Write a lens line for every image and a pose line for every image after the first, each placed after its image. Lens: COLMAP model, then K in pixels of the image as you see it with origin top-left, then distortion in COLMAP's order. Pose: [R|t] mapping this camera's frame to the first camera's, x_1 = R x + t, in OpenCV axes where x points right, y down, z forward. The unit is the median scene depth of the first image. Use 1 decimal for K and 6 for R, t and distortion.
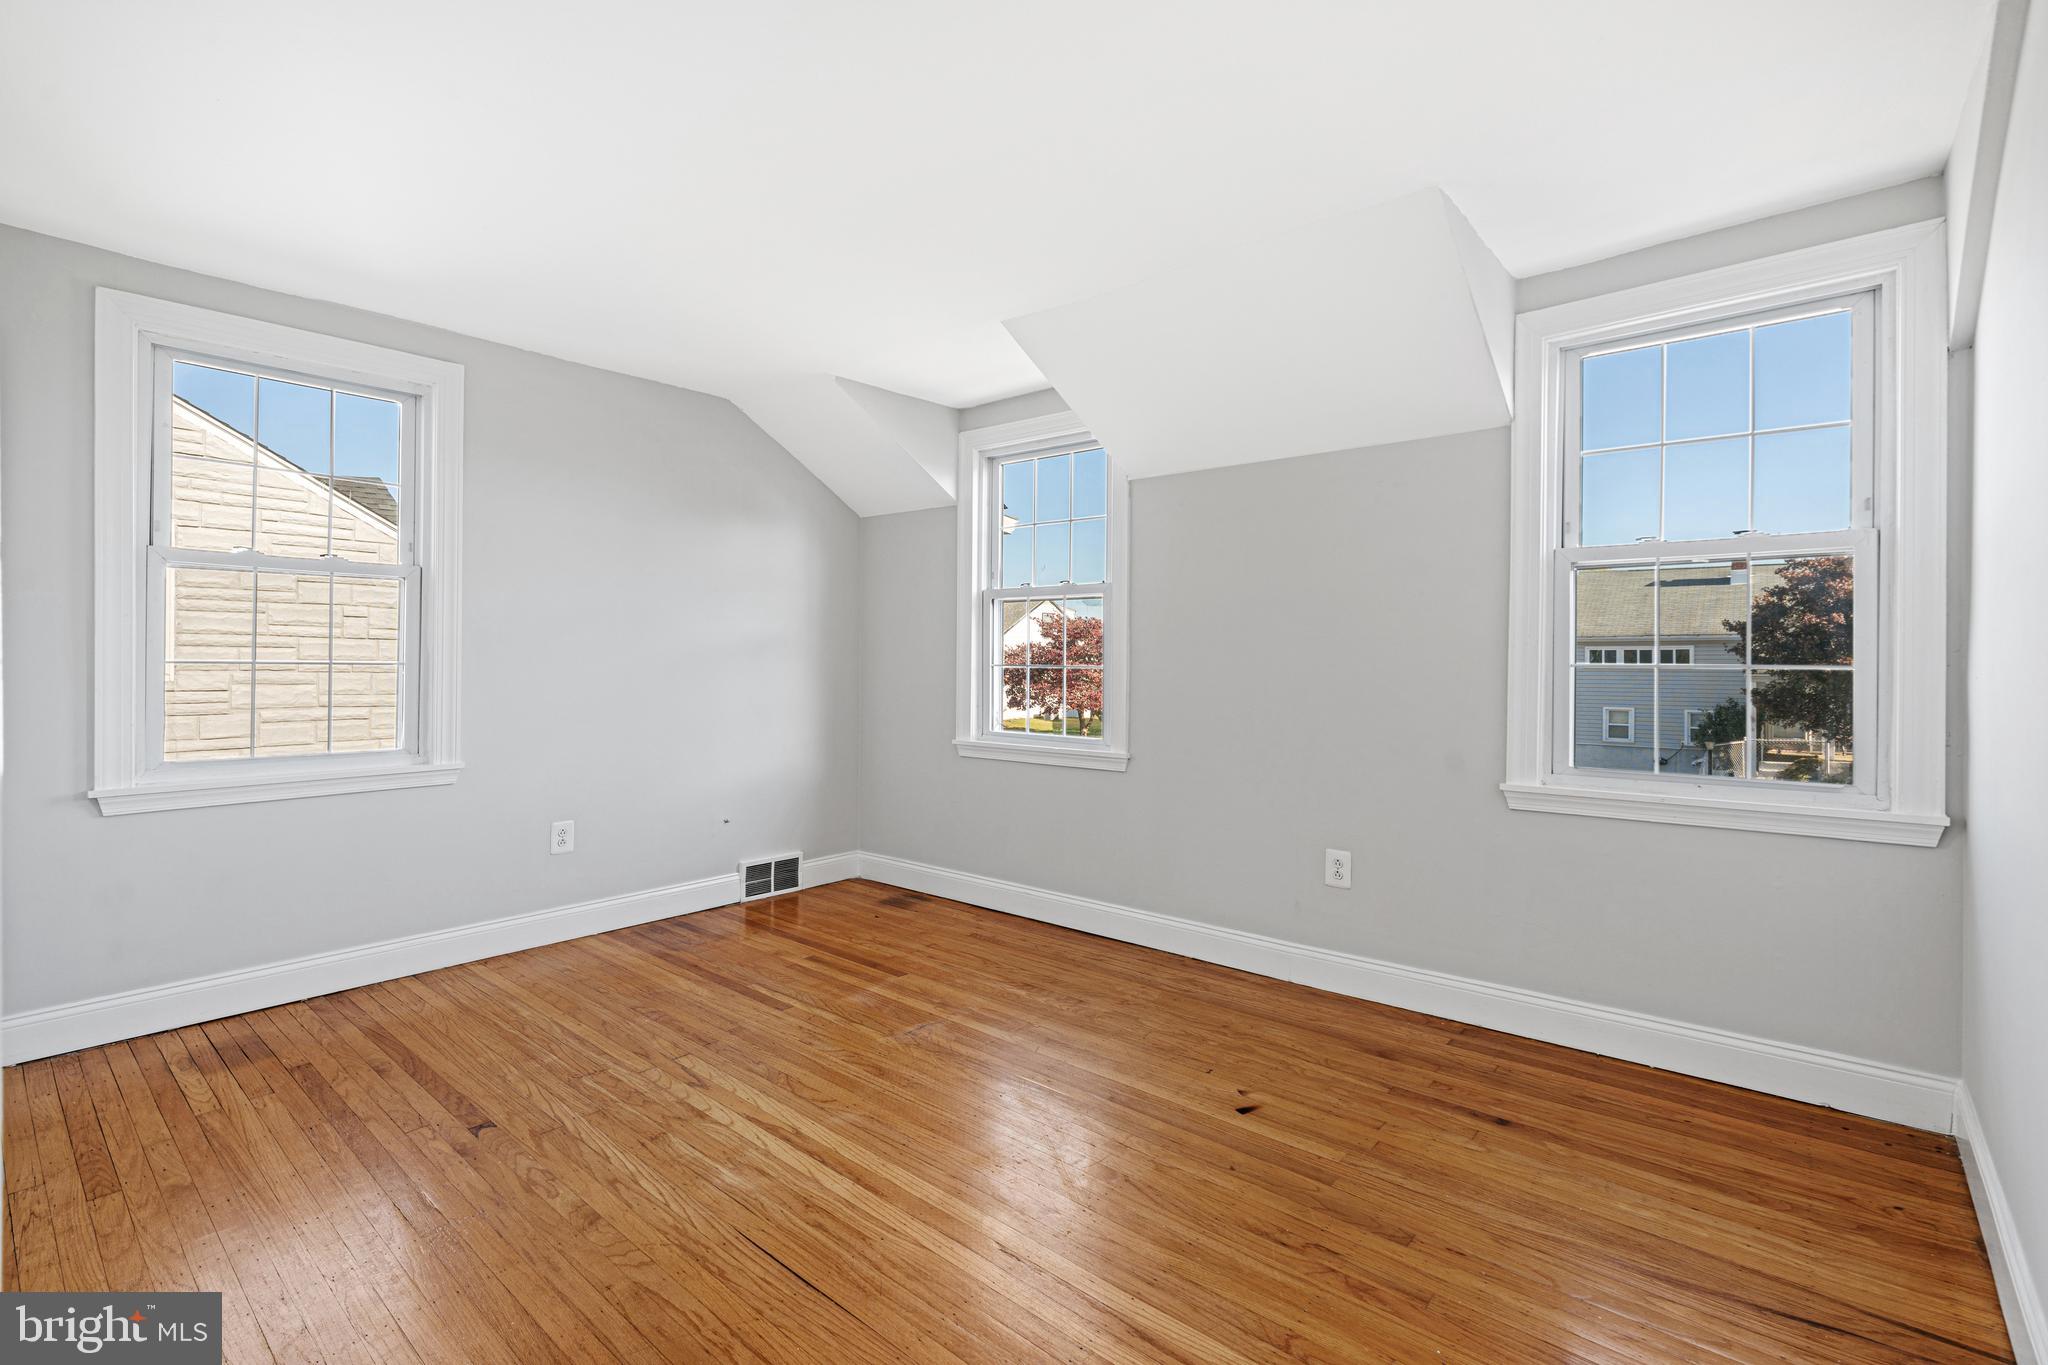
lens RADIAL K [[924.0, 0, 1022.4], [0, 924.0, 667.0], [0, 0, 1]] dist [-0.007312, 0.003080]
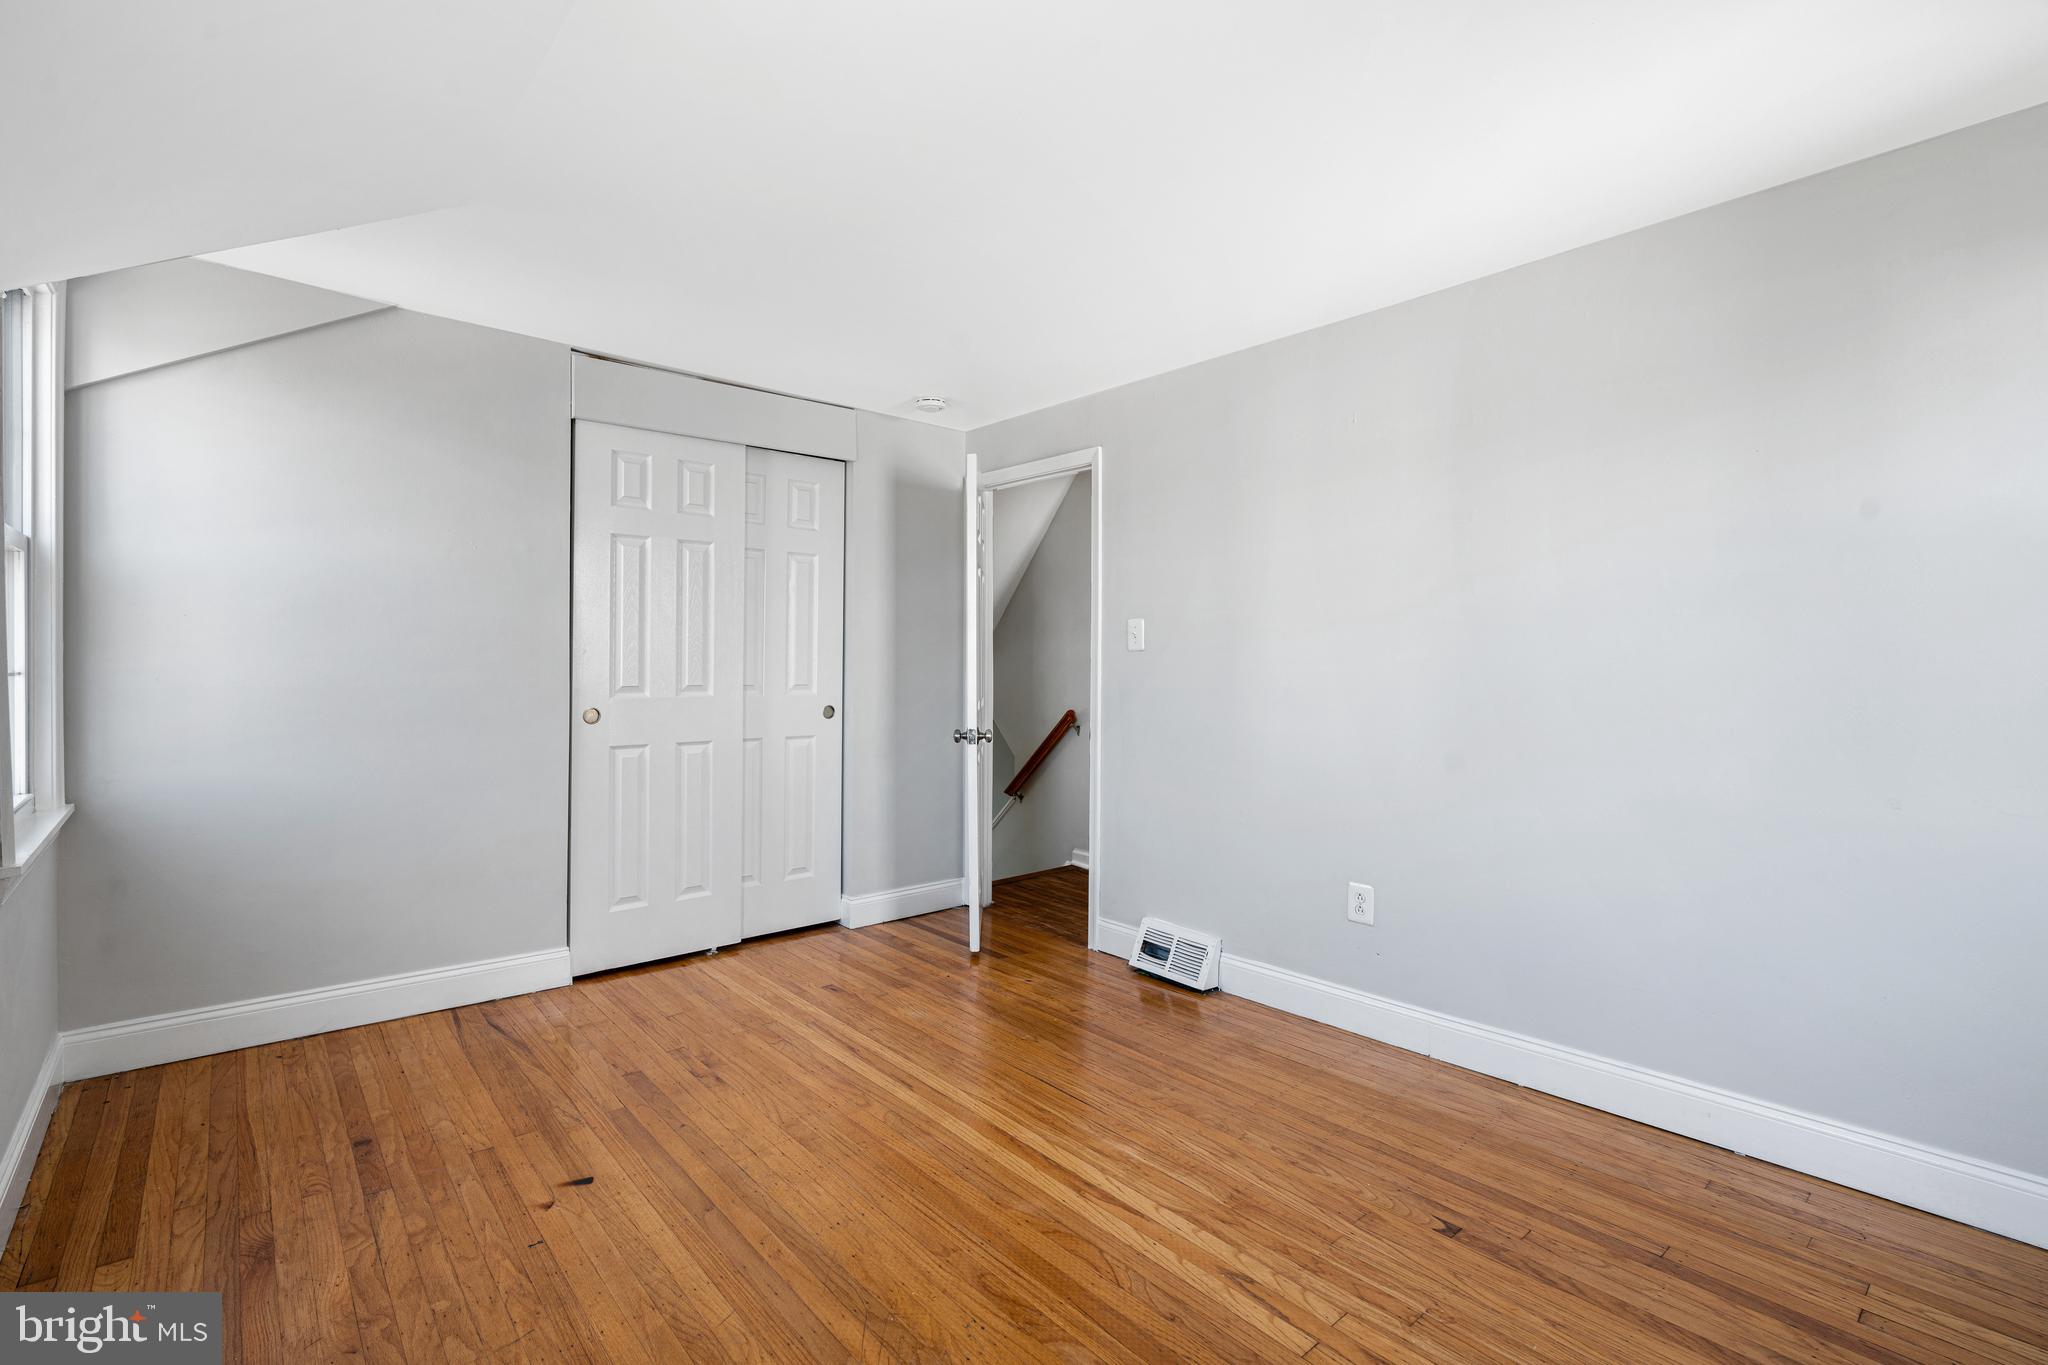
lens RADIAL K [[924.0, 0, 1025.4], [0, 924.0, 670.6], [0, 0, 1]] dist [-0.007312, 0.003080]
pose [[-0.989403, -0.011668, 0.144726, -0.316496], [-0.009432, 0.999825, 0.016132, -0.028565], [-0.144889, 0.014596, -0.989340, 1.898649]]
